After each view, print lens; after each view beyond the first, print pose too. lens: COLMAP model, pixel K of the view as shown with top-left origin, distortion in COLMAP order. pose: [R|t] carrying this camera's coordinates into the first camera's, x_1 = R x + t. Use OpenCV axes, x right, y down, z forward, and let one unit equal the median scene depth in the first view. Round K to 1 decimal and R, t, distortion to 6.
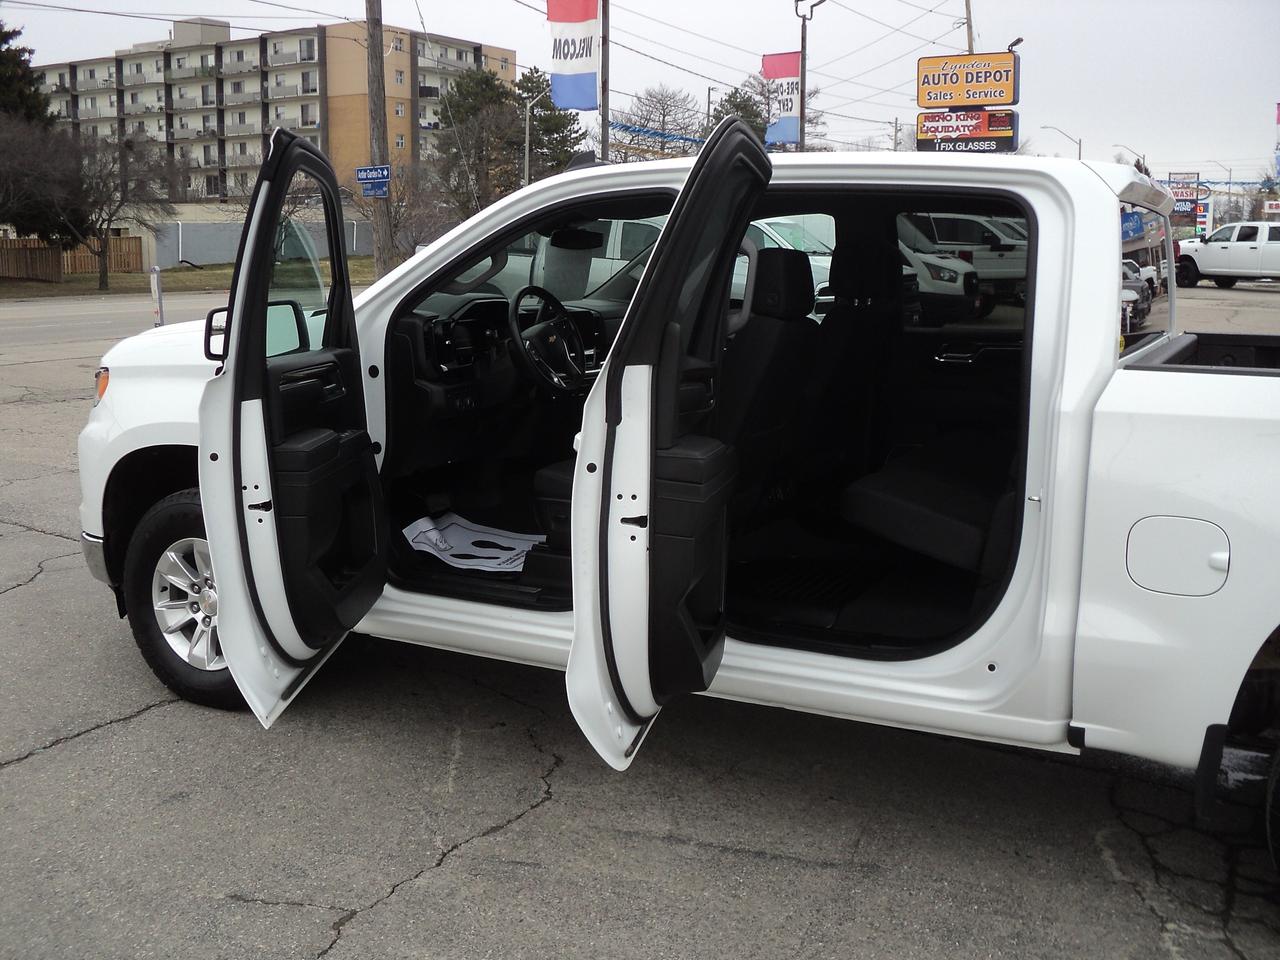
lens RADIAL K [[1326.0, 0, 615.4], [0, 1326.0, 485.1], [0, 0, 1]] dist [-0.193476, 0.194618]
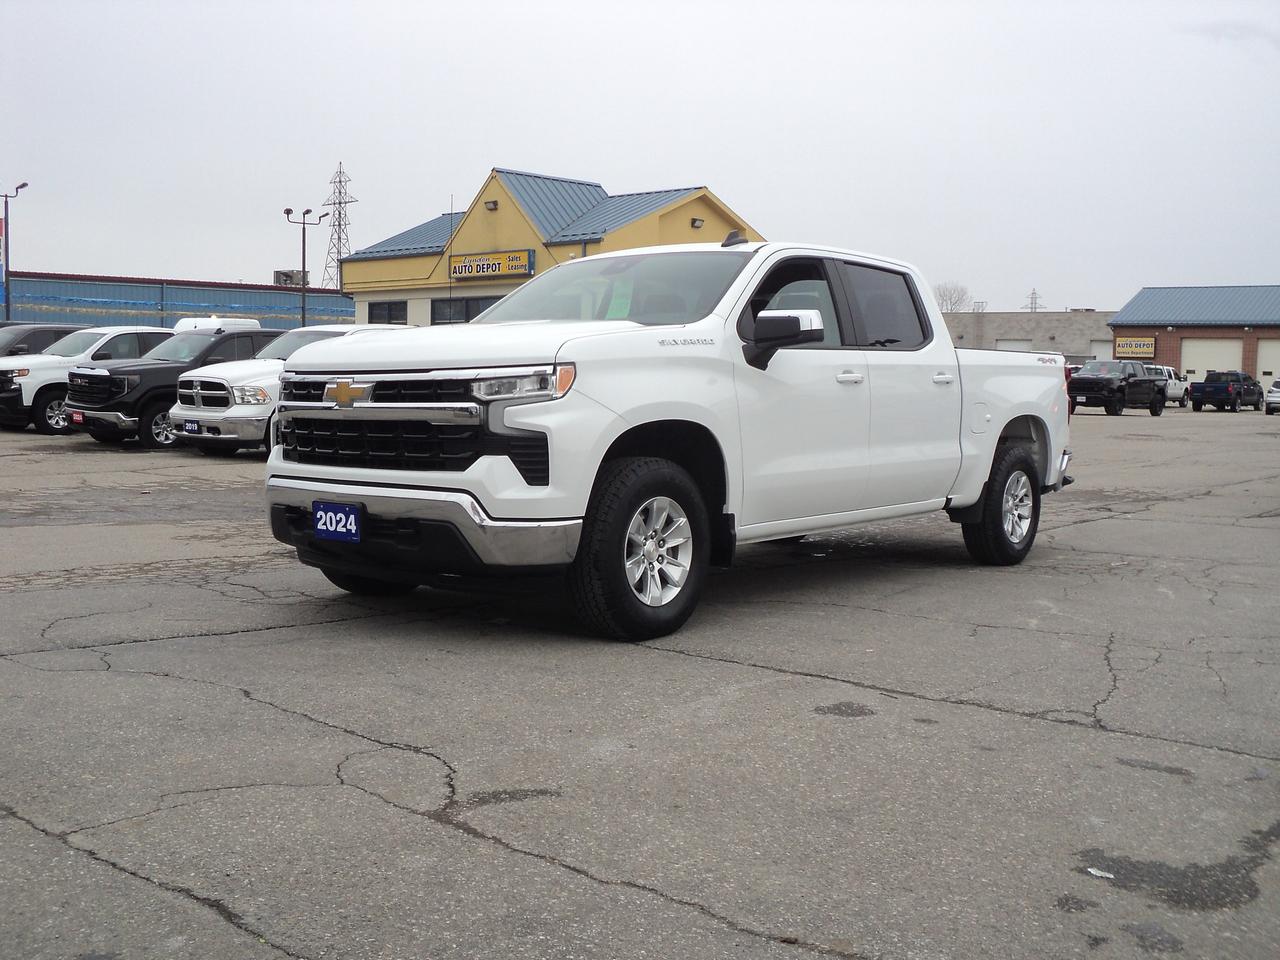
lens RADIAL K [[1326.0, 0, 615.4], [0, 1326.0, 485.1], [0, 0, 1]] dist [-0.193476, 0.194618]
pose [[0.223161, -0.078949, 0.971579, -0.179896], [0.164794, 0.985424, 0.042223, -0.003545], [-0.960751, 0.150688, 0.232918, 0.085714]]
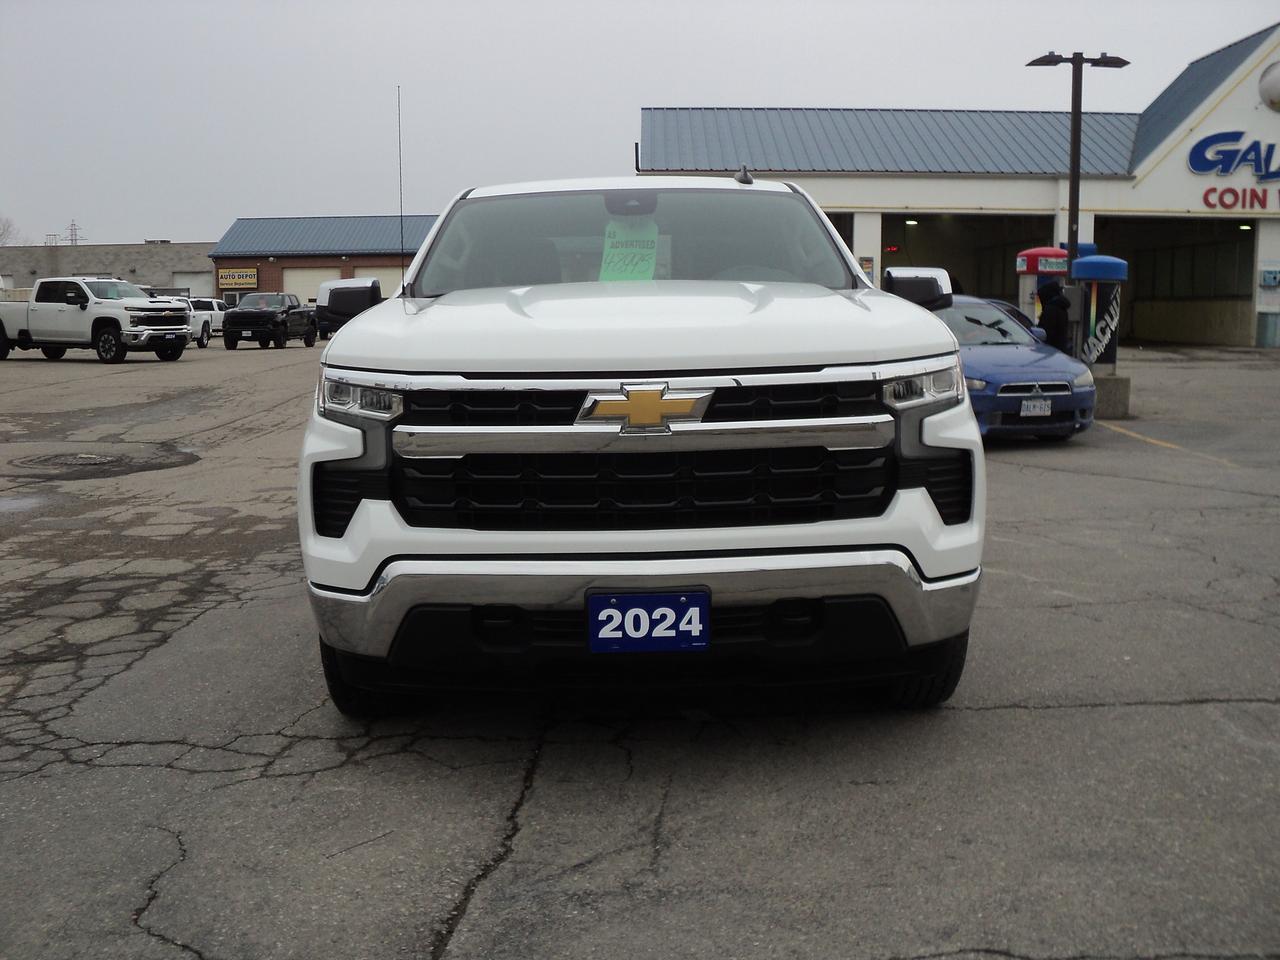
lens RADIAL K [[1324.2, 0, 614.8], [0, 1324.2, 483.6], [0, 0, 1]] dist [-0.192252, 0.194684]
pose [[-0.470535, -0.114415, 0.874932, -0.121753], [0.167030, 0.962081, 0.215640, -0.026637], [-0.866428, 0.247606, -0.433582, 0.186809]]
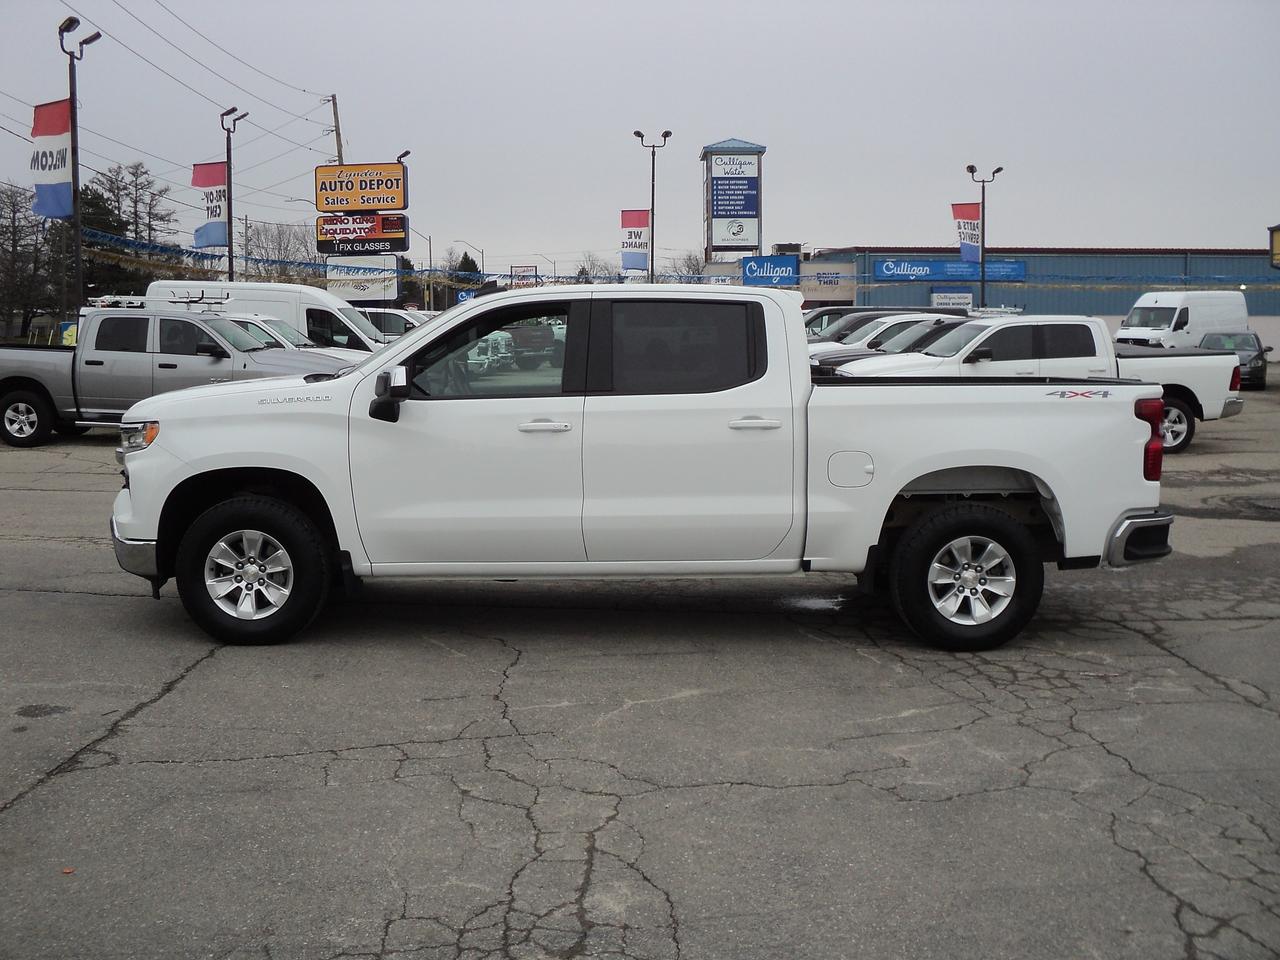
lens RADIAL K [[1324.2, 0, 614.8], [0, 1324.2, 483.6], [0, 0, 1]] dist [-0.192252, 0.194684]
pose [[0.880951, -0.060539, 0.469320, -0.075079], [0.093814, 0.994441, -0.047820, 0.011471], [-0.463816, 0.086156, 0.881732, -0.061256]]
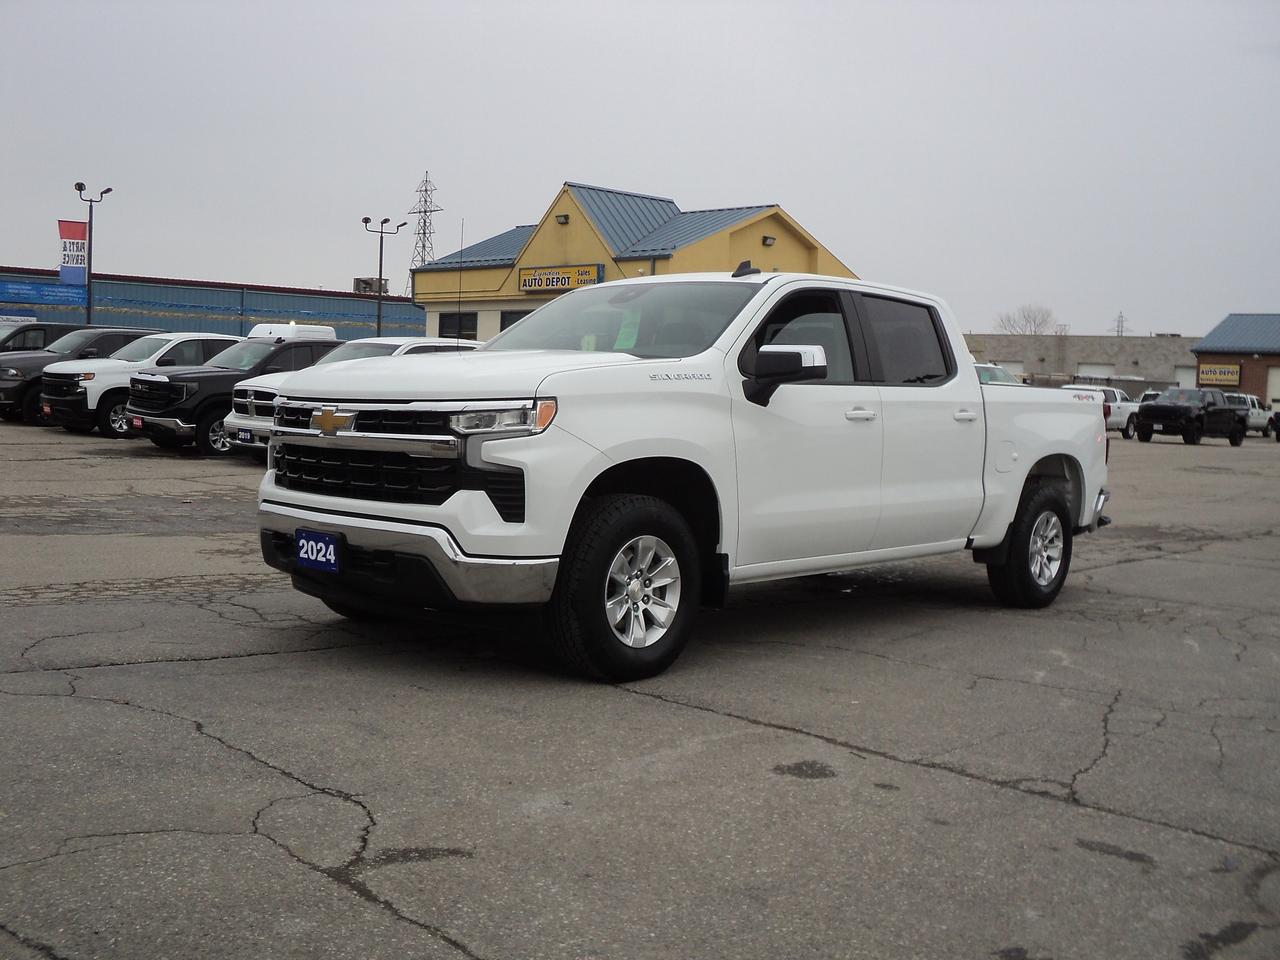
lens RADIAL K [[1324.2, 0, 614.8], [0, 1324.2, 483.6], [0, 0, 1]] dist [-0.192252, 0.194684]
pose [[0.283172, -0.061771, 0.957078, -0.173609], [0.138642, 0.990078, 0.022881, -0.004544], [-0.948995, 0.126212, 0.288926, 0.076607]]
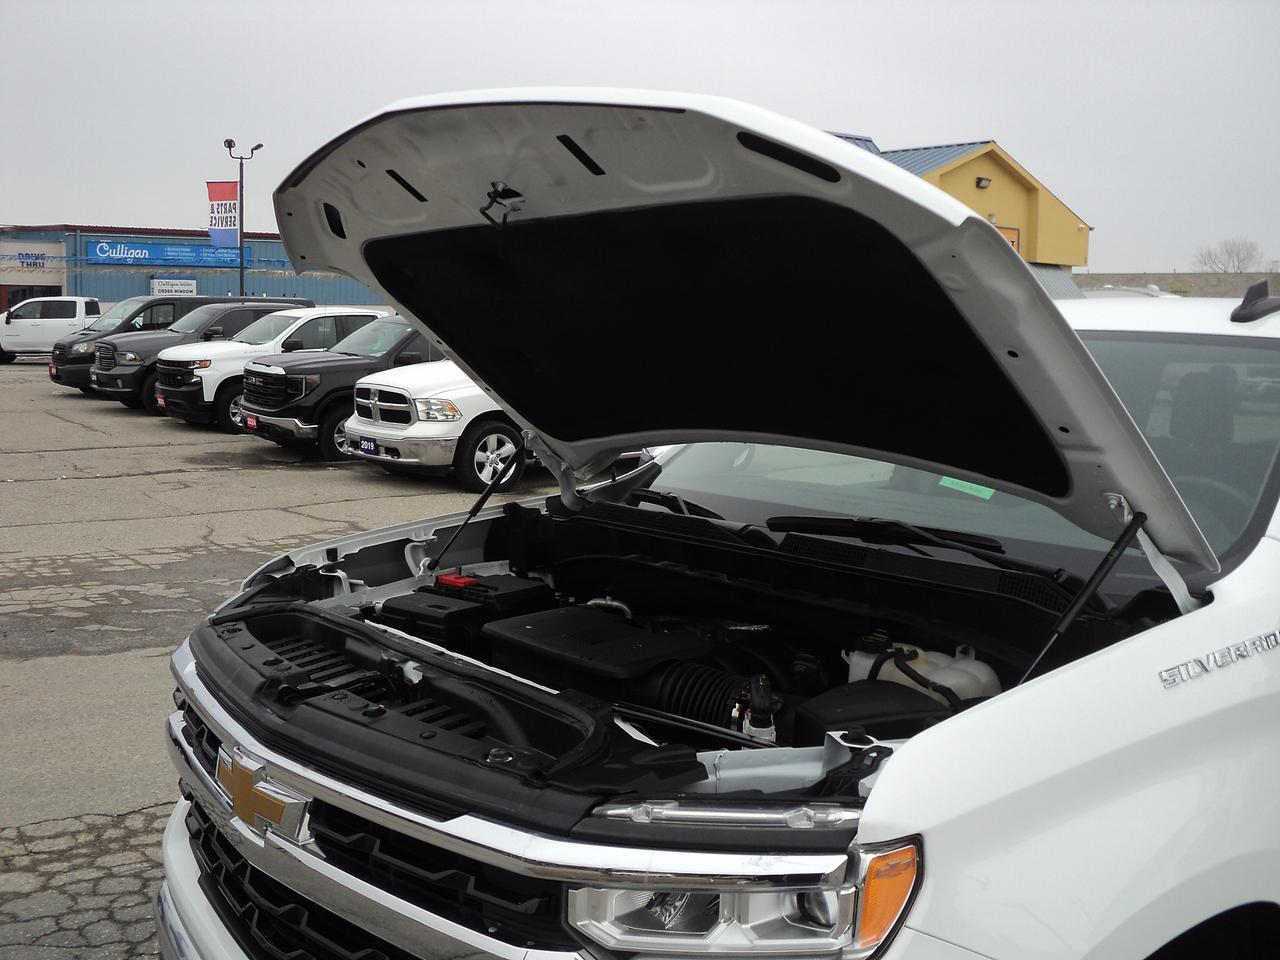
lens RADIAL K [[1324.2, 0, 614.8], [0, 1324.2, 483.6], [0, 0, 1]] dist [-0.192252, 0.194684]
pose [[0.407693, -0.104185, 0.907156, -0.084952], [0.150389, 0.987564, 0.045832, -0.024433], [-0.900650, 0.117740, 0.418291, 0.110485]]
